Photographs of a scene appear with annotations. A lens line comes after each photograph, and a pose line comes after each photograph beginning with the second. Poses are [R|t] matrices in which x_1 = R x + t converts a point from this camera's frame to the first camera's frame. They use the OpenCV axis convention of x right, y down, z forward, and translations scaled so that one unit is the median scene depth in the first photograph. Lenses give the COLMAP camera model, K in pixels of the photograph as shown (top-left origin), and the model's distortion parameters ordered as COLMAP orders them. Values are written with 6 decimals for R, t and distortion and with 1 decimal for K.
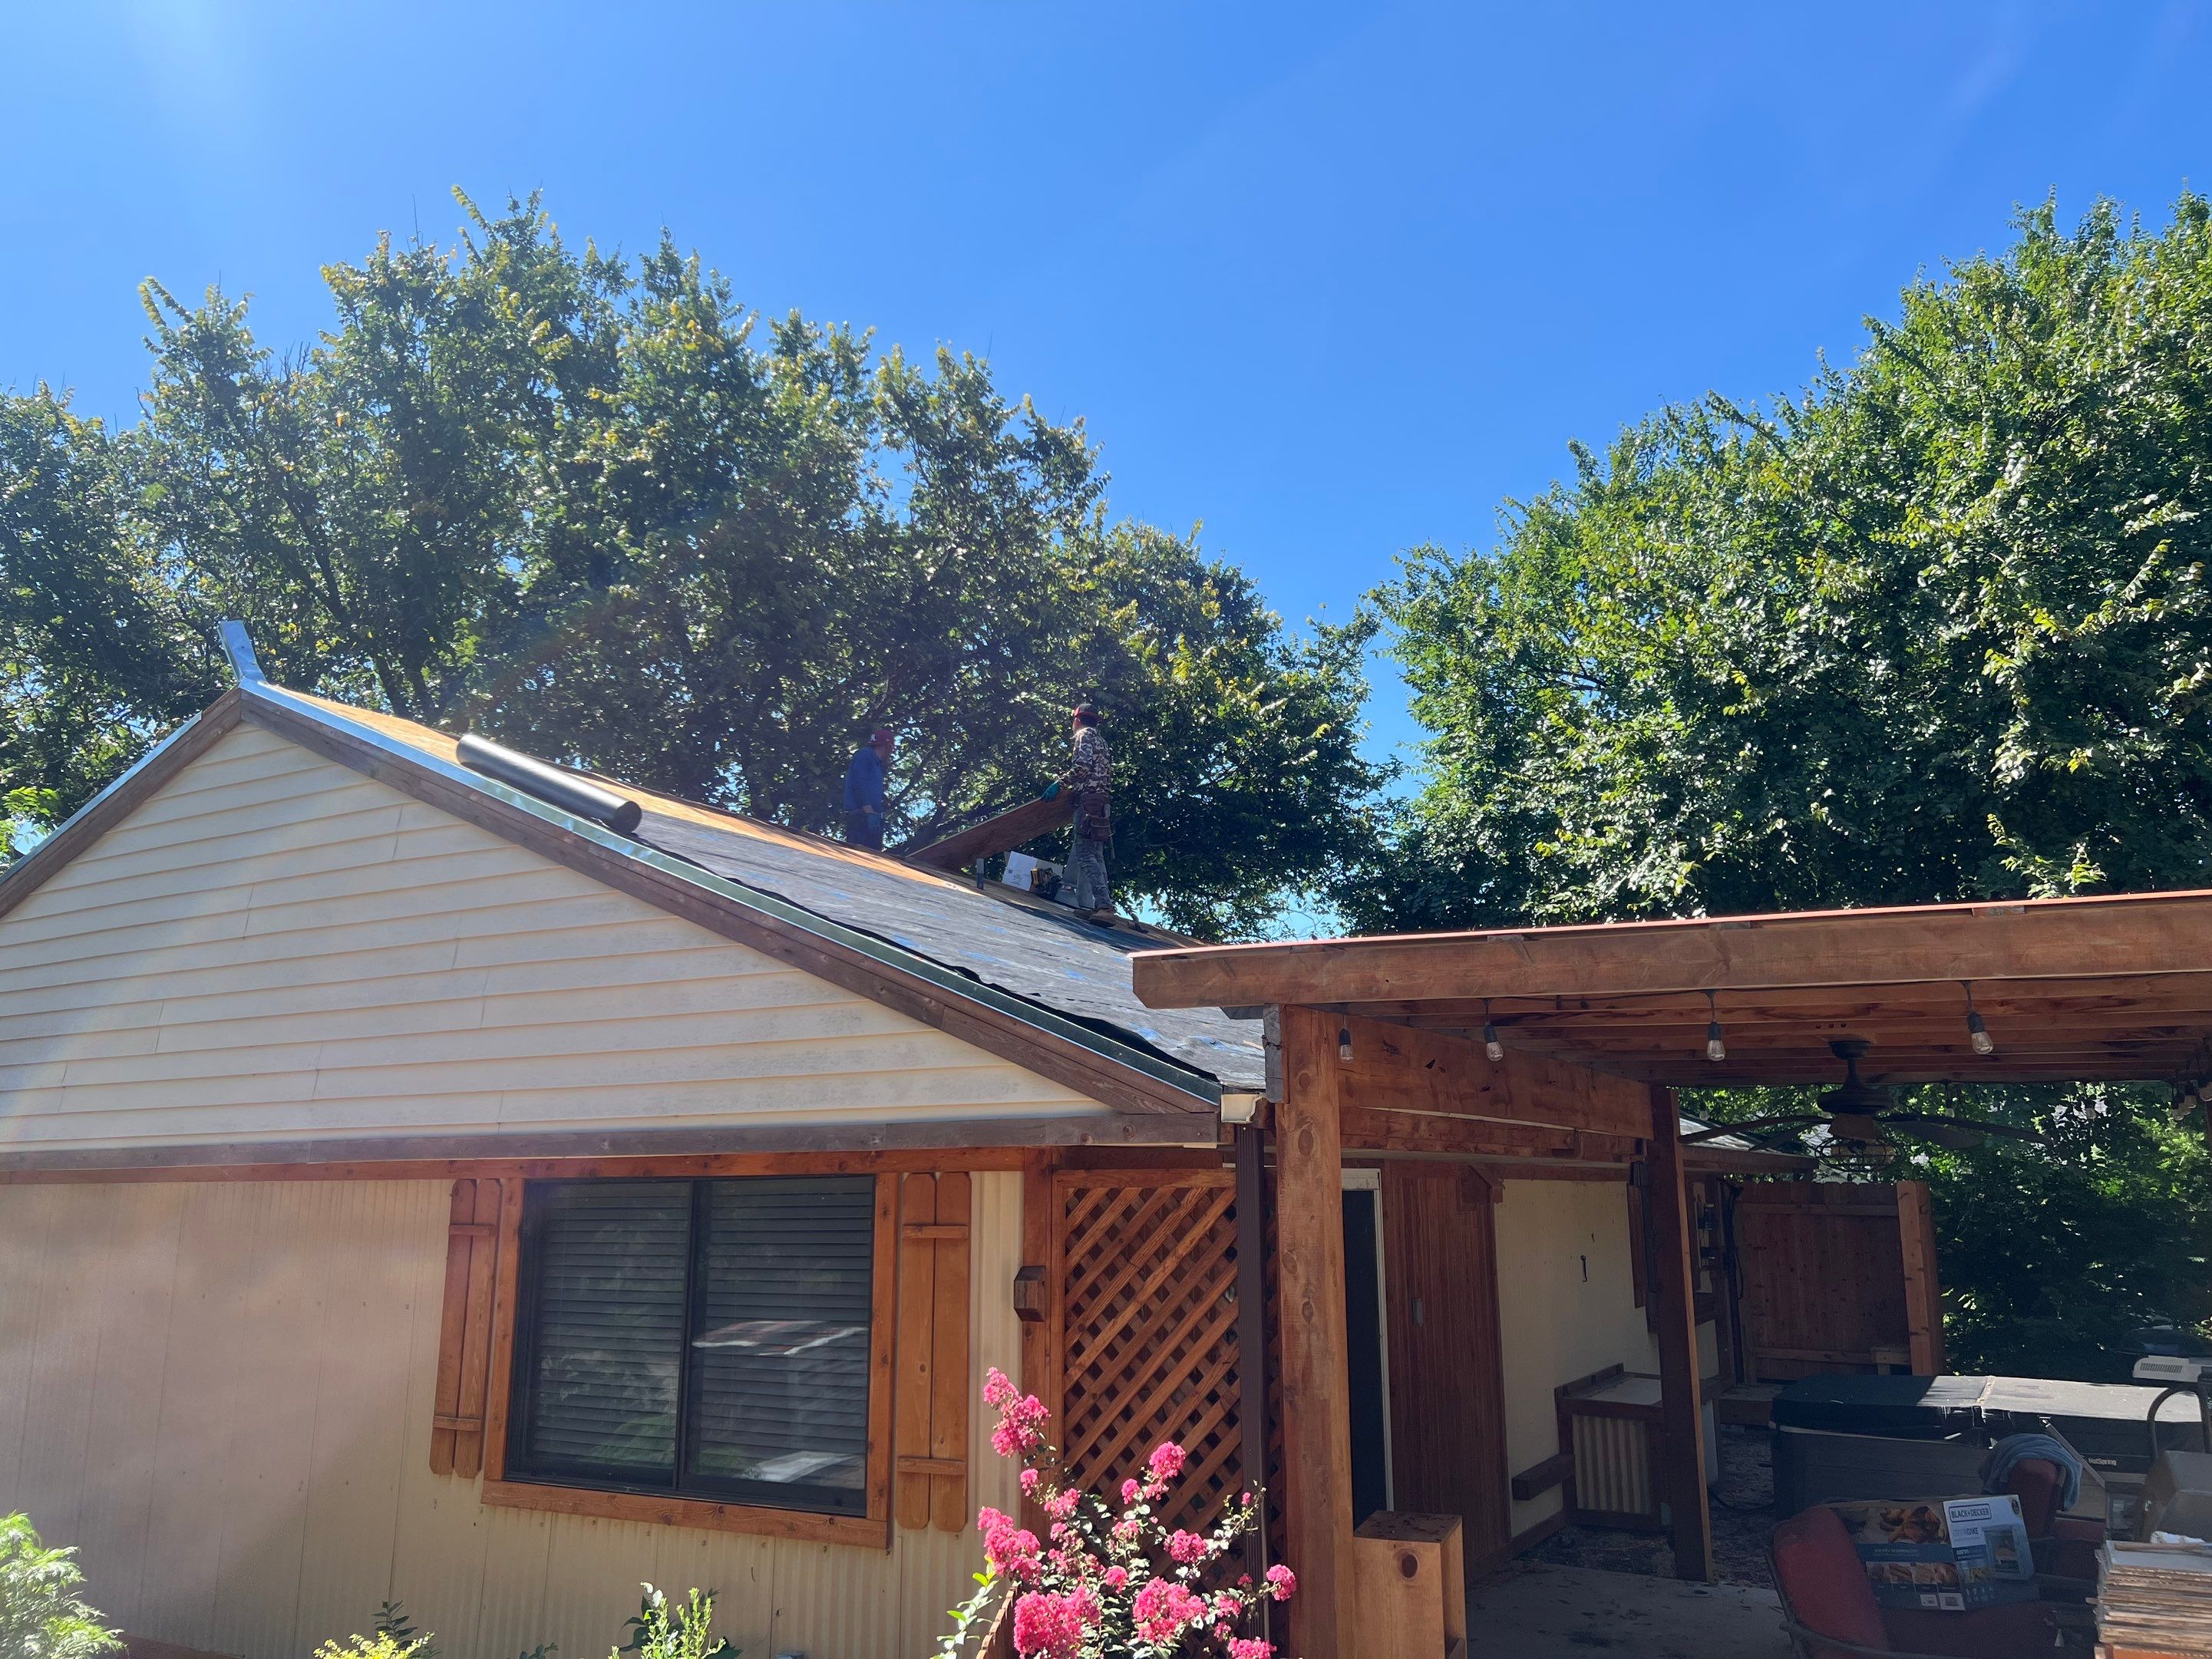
lens RADIAL K [[1661.1, 0, 1123.2], [0, 1661.1, 824.2], [0, 0, 1]] dist [0.057794, -0.065651]
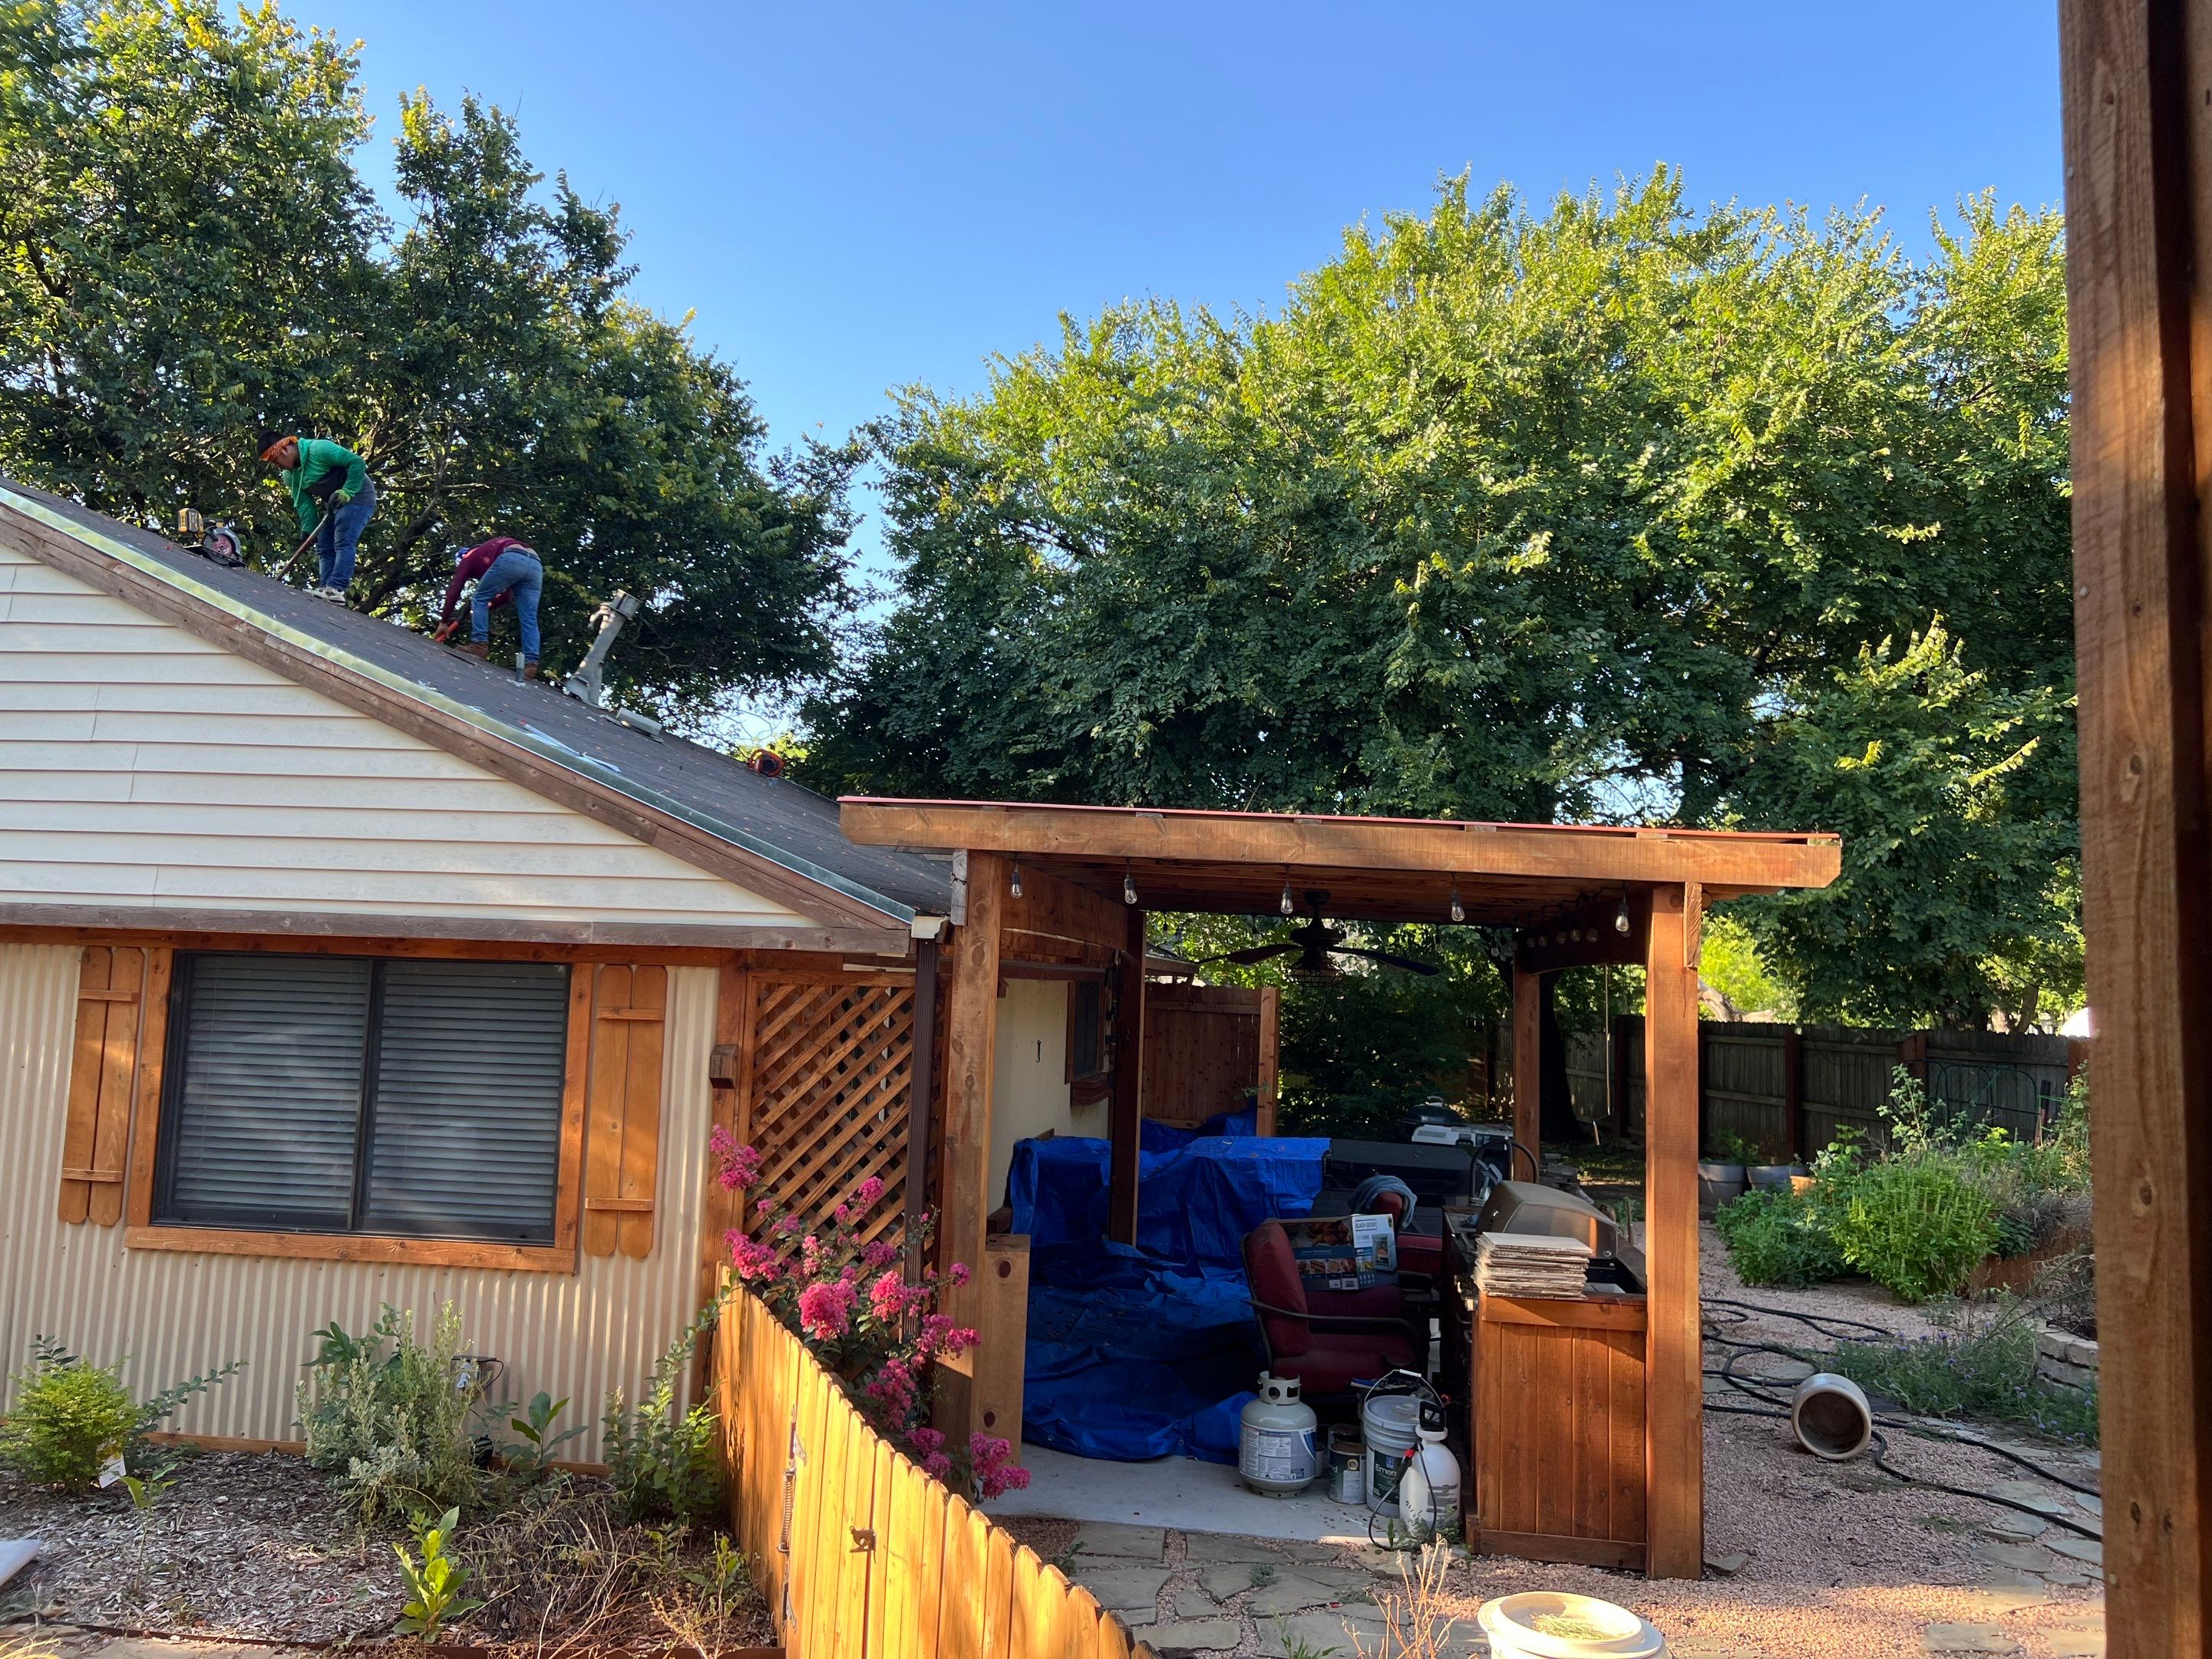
lens RADIAL K [[1661.1, 0, 1108.9], [0, 1661.1, 812.8], [0, 0, 1]] dist [0.057794, -0.065651]
pose [[0.927914, 0.075478, 0.365074, -0.243311], [-0.118353, 0.988272, 0.096496, -0.049010], [-0.353509, -0.132748, 0.925964, -0.191116]]
